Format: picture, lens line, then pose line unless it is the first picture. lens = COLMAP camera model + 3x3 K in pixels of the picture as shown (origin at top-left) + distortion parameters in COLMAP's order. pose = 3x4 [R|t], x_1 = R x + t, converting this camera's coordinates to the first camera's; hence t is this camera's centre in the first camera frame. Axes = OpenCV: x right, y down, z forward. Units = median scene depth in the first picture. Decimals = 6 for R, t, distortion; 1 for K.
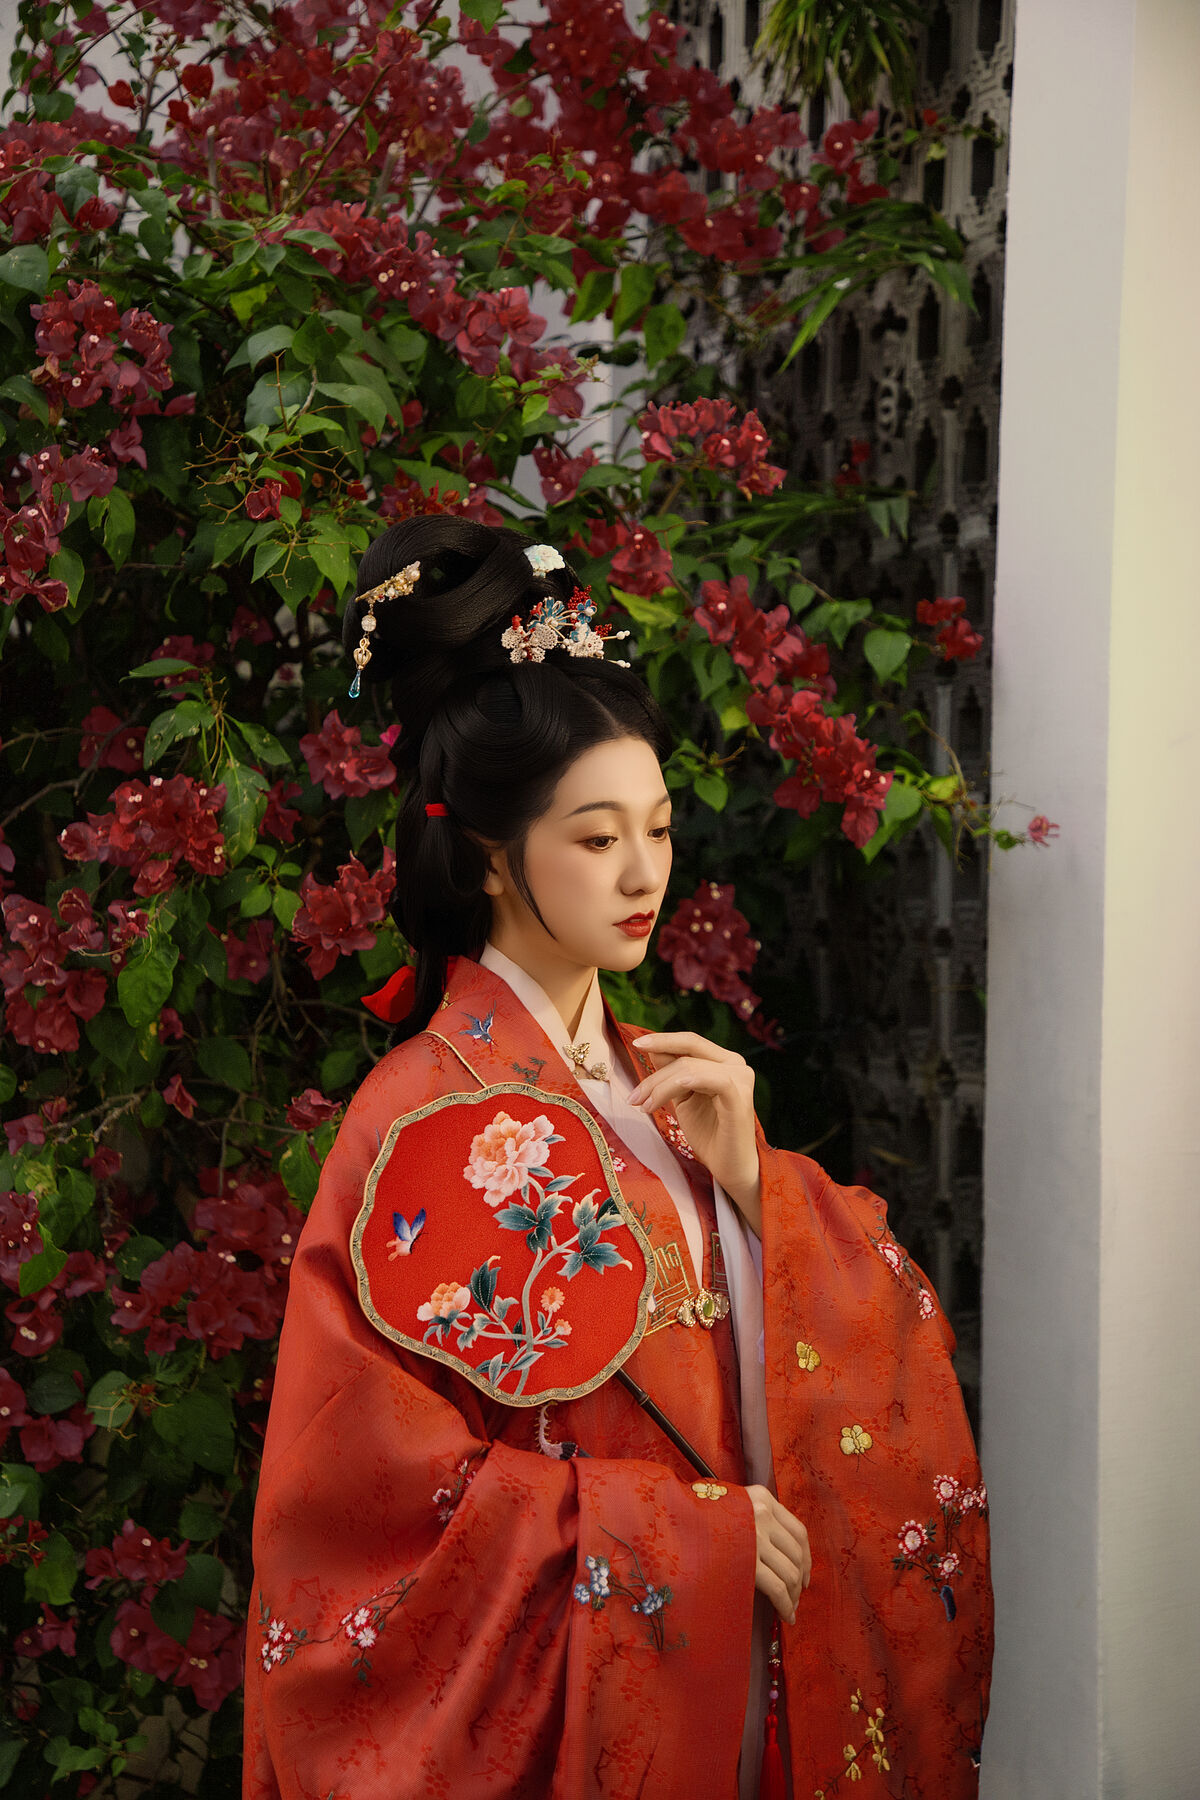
lens RADIAL K [[3096.4, 0, 680.1], [0, 3096.4, 867.4], [0, 0, 1]] dist [0.343274, 0.000000]
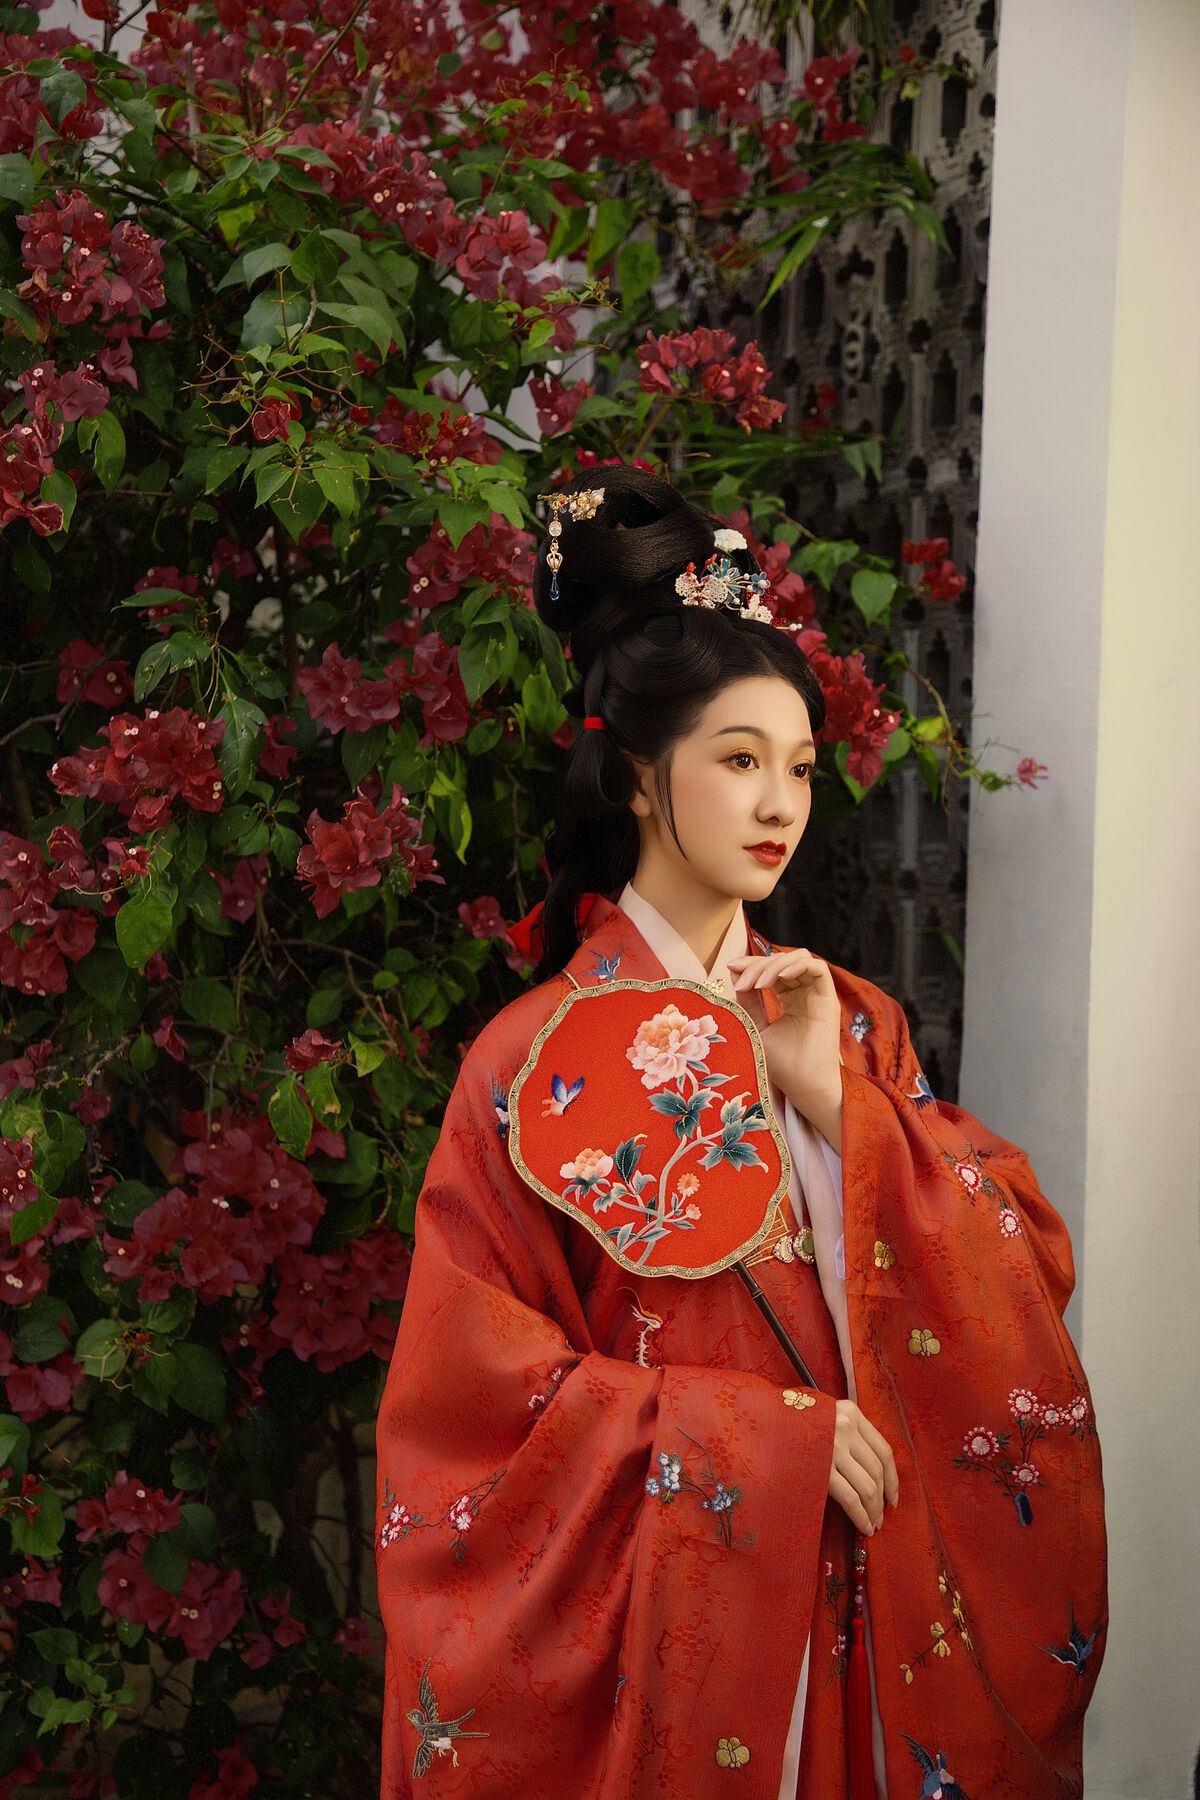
lens RADIAL K [[2848.6, 0, 674.6], [0, 2848.6, 873.6], [0, 0, 1]] dist [0.296279, 0.000000]
pose [[0.998567, 0.003341, 0.053409, -0.052228], [-0.004395, 0.999798, 0.019627, 0.003440], [-0.053333, -0.019834, 0.998380, 0.099362]]
